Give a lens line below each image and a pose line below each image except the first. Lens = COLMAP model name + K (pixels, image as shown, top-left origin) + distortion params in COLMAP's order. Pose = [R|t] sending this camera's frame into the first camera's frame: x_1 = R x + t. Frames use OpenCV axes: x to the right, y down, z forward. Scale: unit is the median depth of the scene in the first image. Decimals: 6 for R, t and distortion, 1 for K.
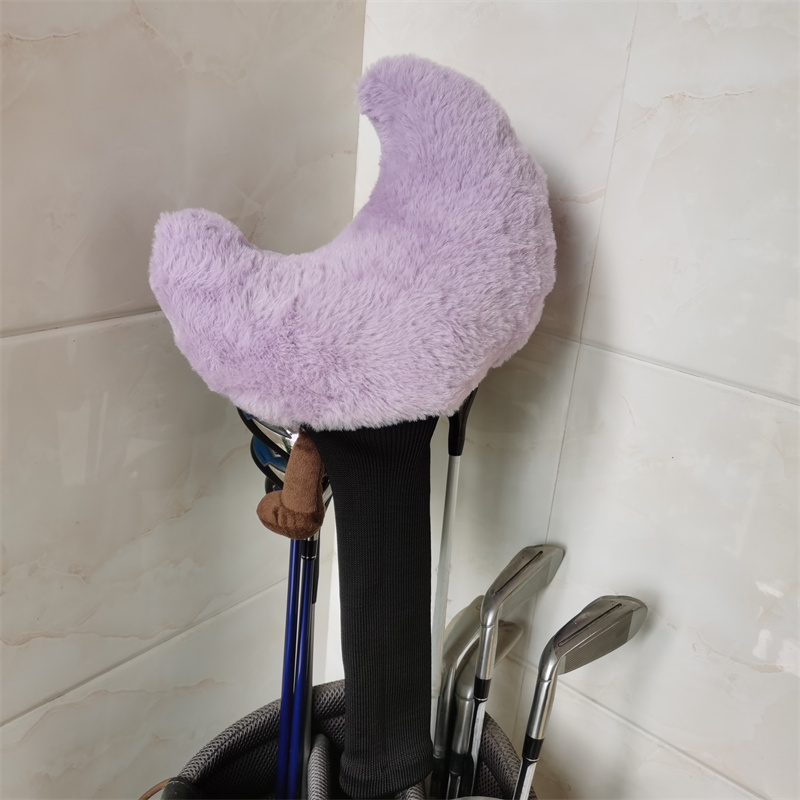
lens RADIAL K [[832.5, 0, 400.0], [0, 832.5, 400.0], [0, 0, 1]] dist [0.067747, -0.104851]
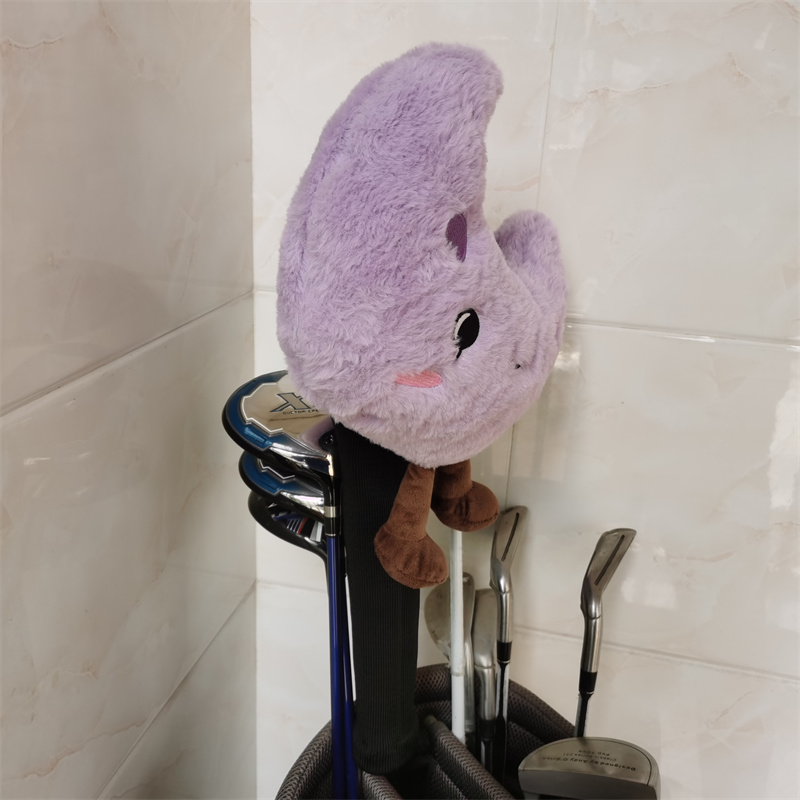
lens RADIAL K [[832.5, 0, 400.0], [0, 832.5, 400.0], [0, 0, 1]] dist [0.067747, -0.104851]
pose [[0.885664, -0.188465, 0.424359, -0.416959], [0.189400, 0.981068, 0.040418, -0.037911], [-0.423942, 0.044577, 0.904591, 0.080425]]
